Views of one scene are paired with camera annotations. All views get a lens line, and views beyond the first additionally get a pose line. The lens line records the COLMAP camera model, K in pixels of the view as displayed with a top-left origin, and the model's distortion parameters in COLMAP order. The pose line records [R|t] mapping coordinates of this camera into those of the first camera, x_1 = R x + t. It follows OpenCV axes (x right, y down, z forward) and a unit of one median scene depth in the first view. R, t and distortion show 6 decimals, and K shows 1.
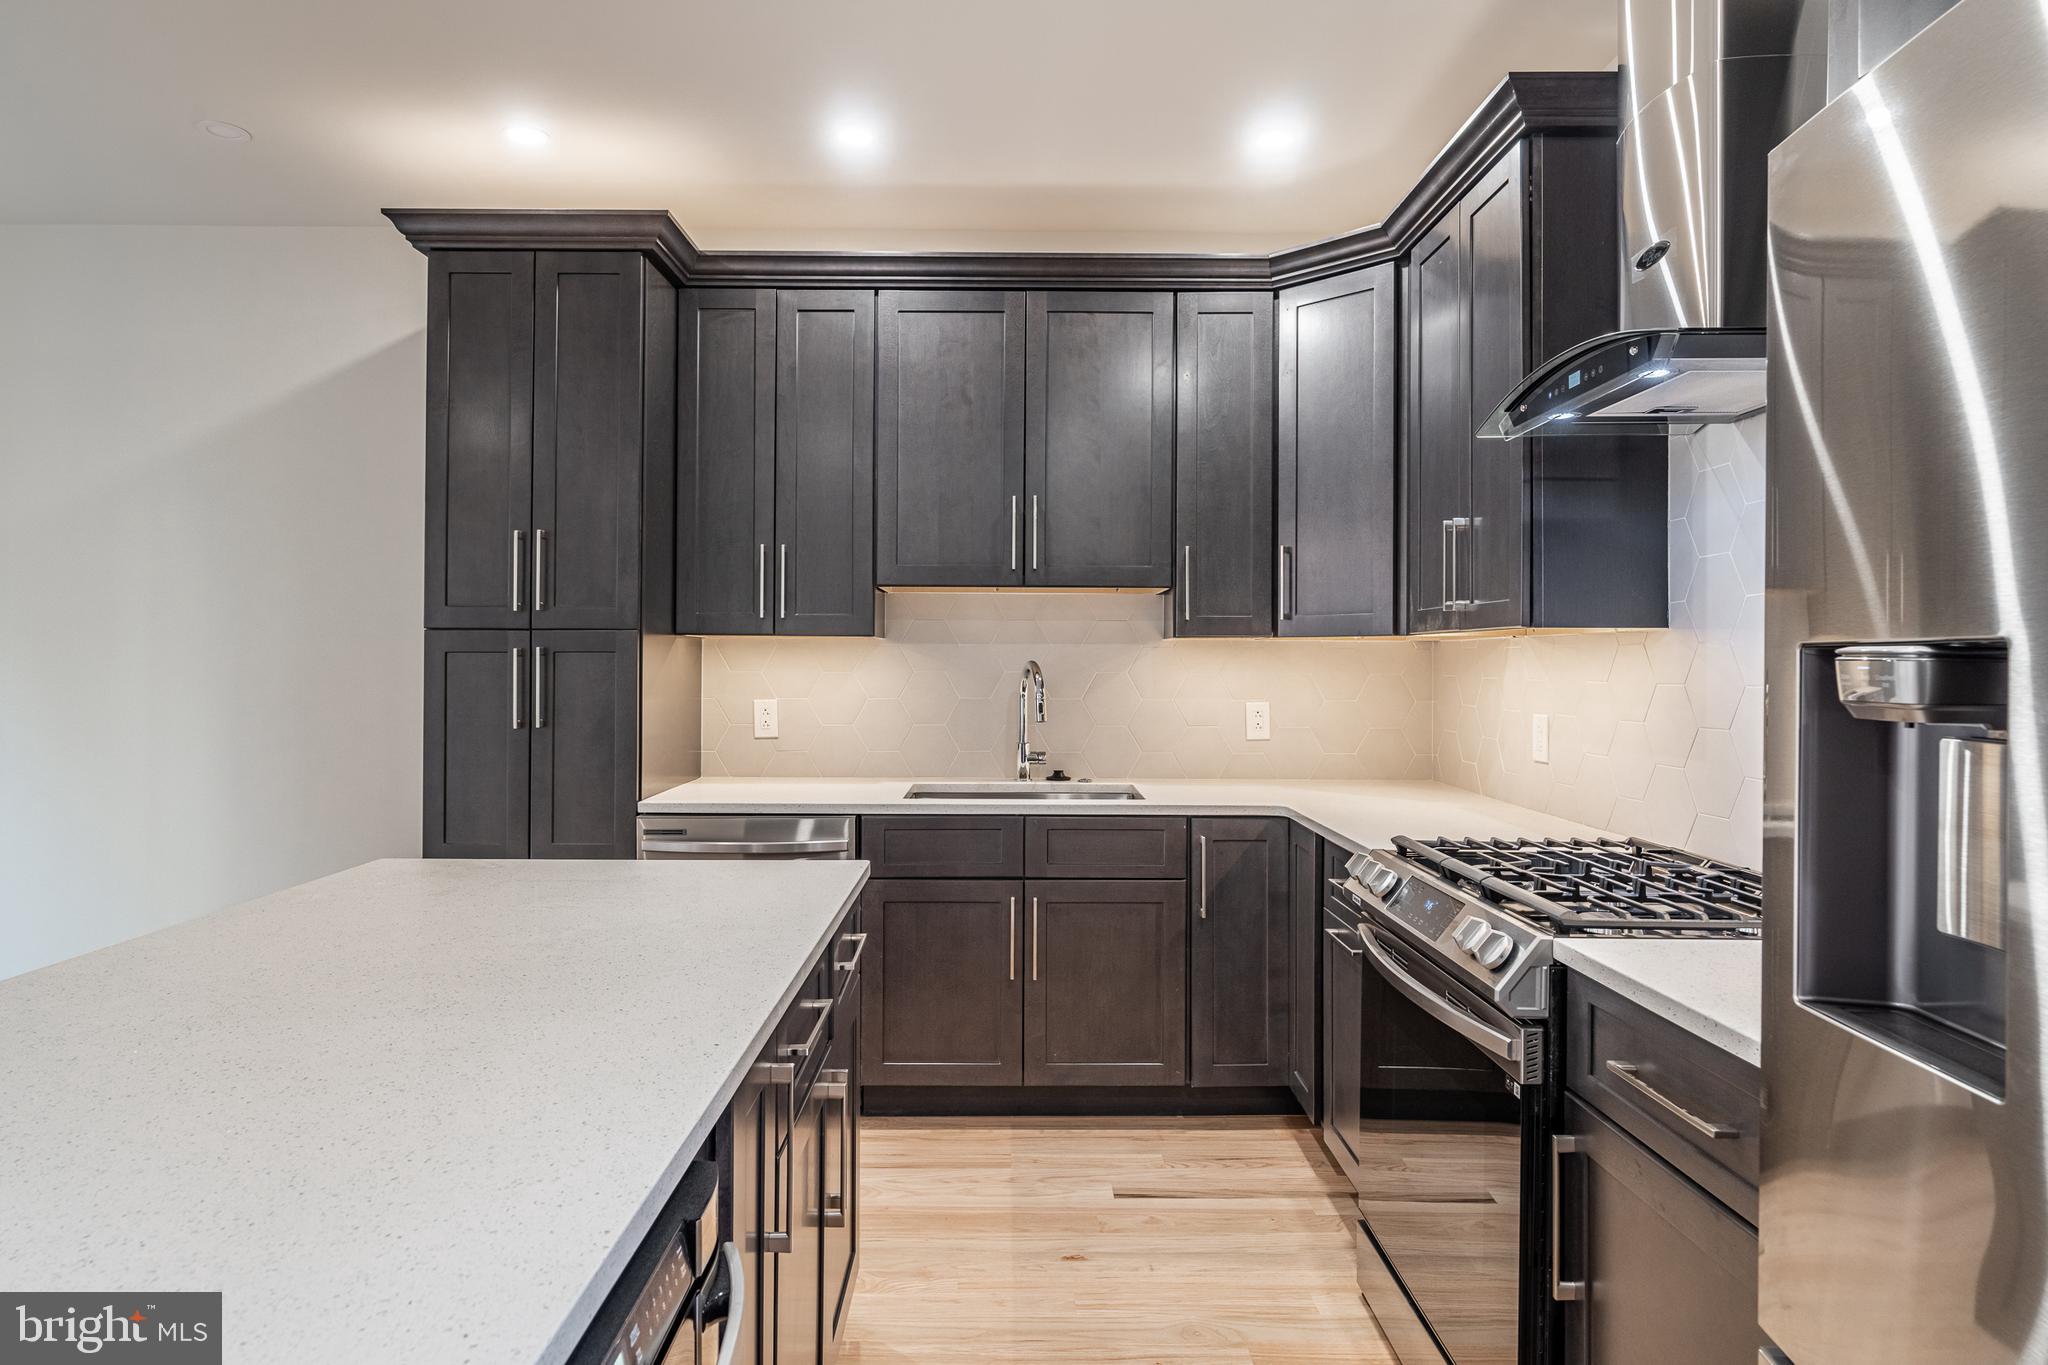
lens RADIAL K [[1152.3, 0, 1020.3], [0, 1152.3, 654.9], [0, 0, 1]] dist [-0.003106, -0.000007]
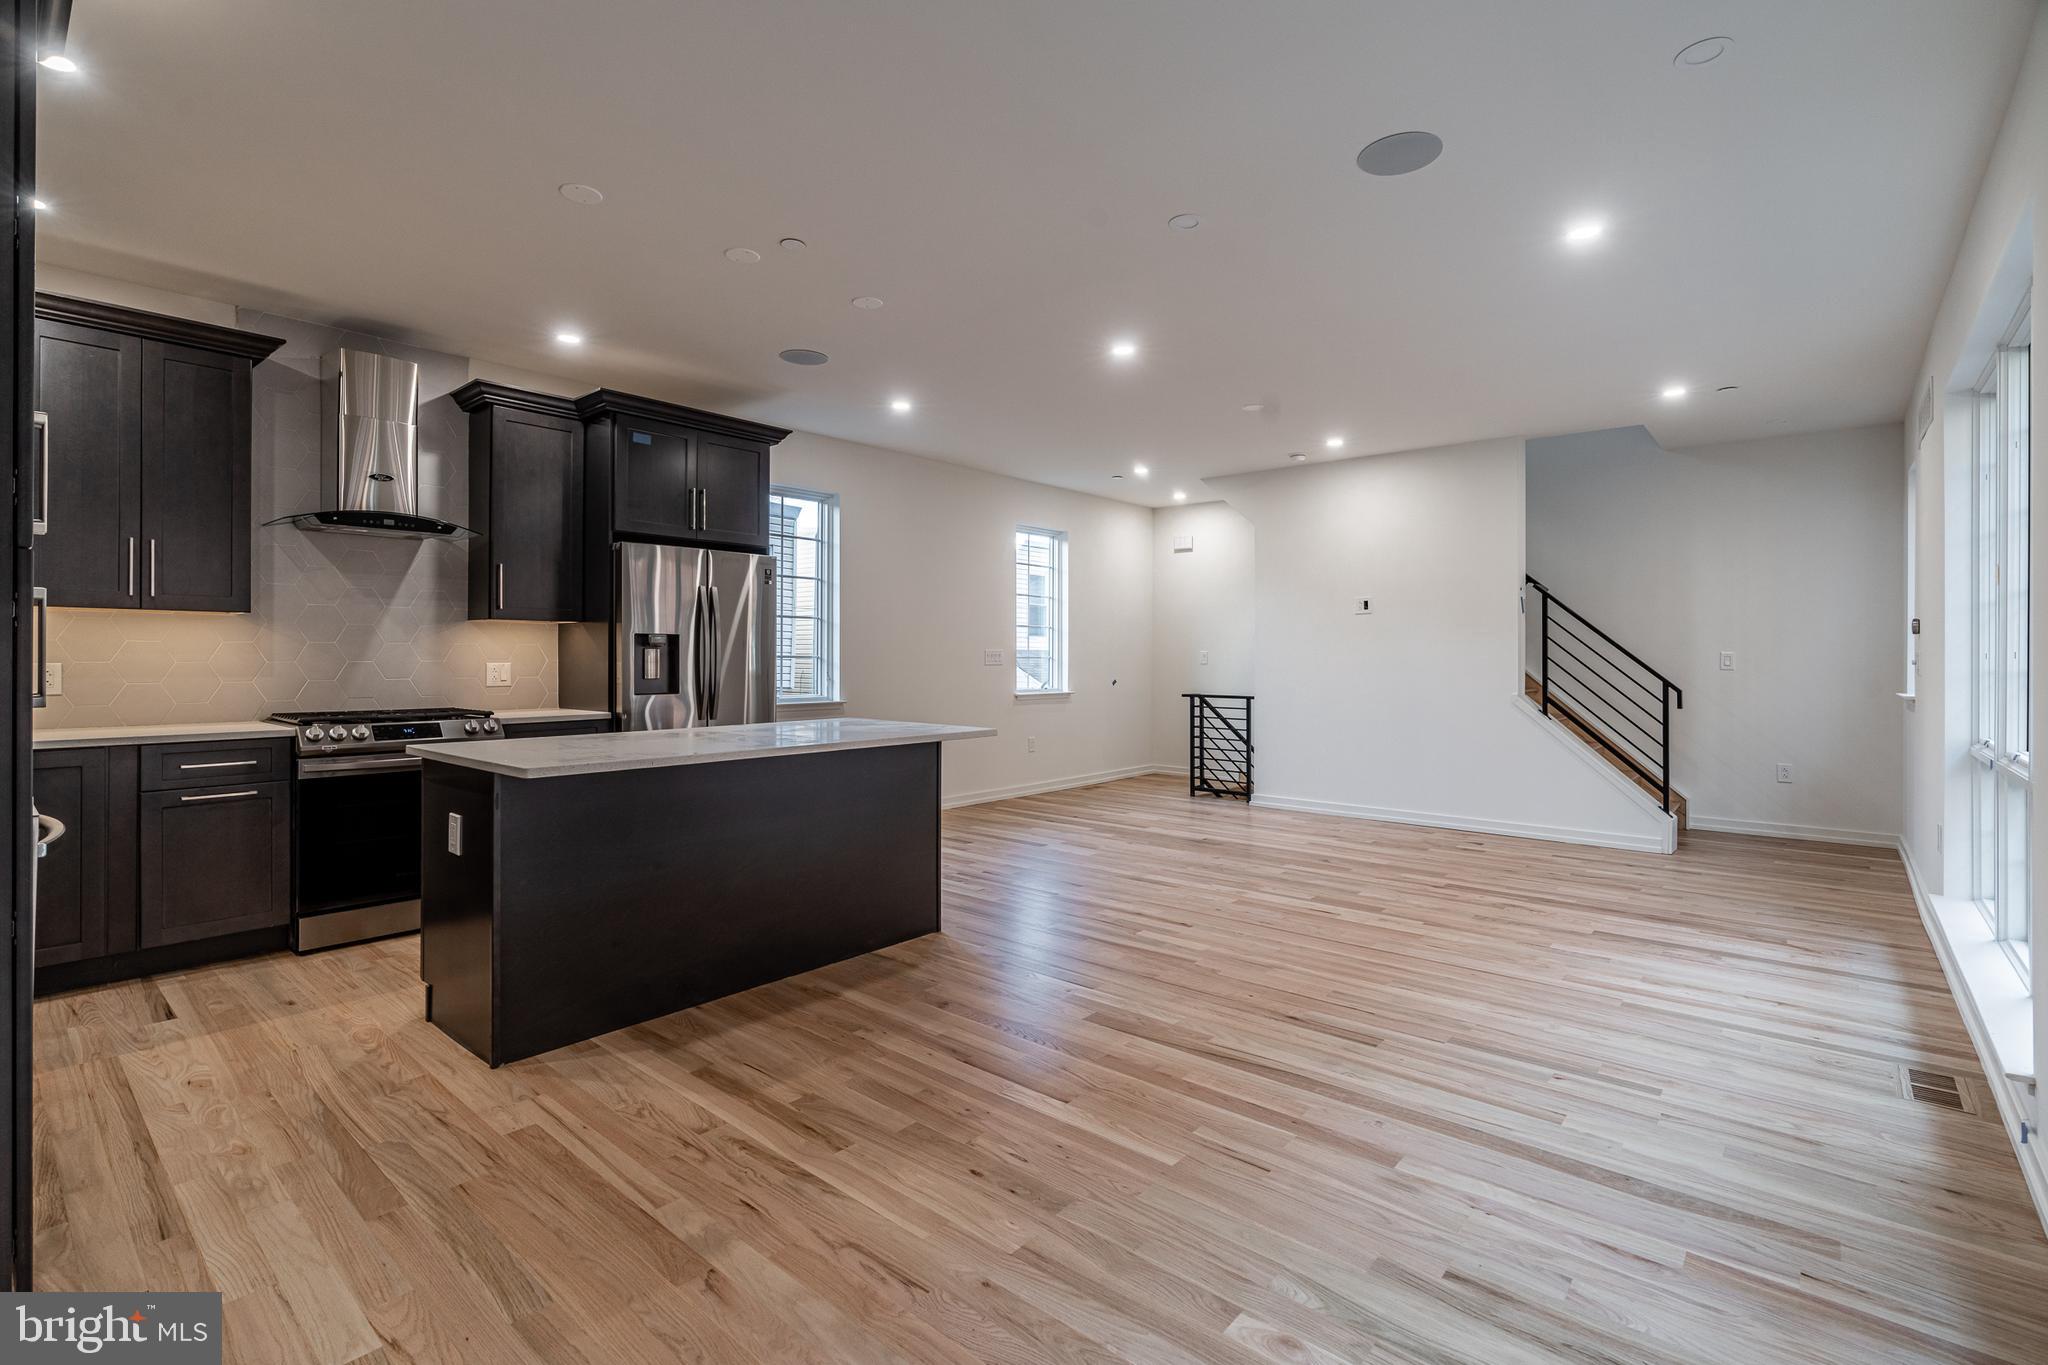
lens RADIAL K [[926.9, 0, 1020.4], [0, 926.9, 655.9], [0, 0, 1]] dist [-0.002828, -0.000295]
pose [[-0.752625, -0.007502, 0.658406, -1.200673], [-0.010108, 0.999949, -0.000160, 0.027332], [-0.658371, -0.006775, -0.752663, 1.008934]]
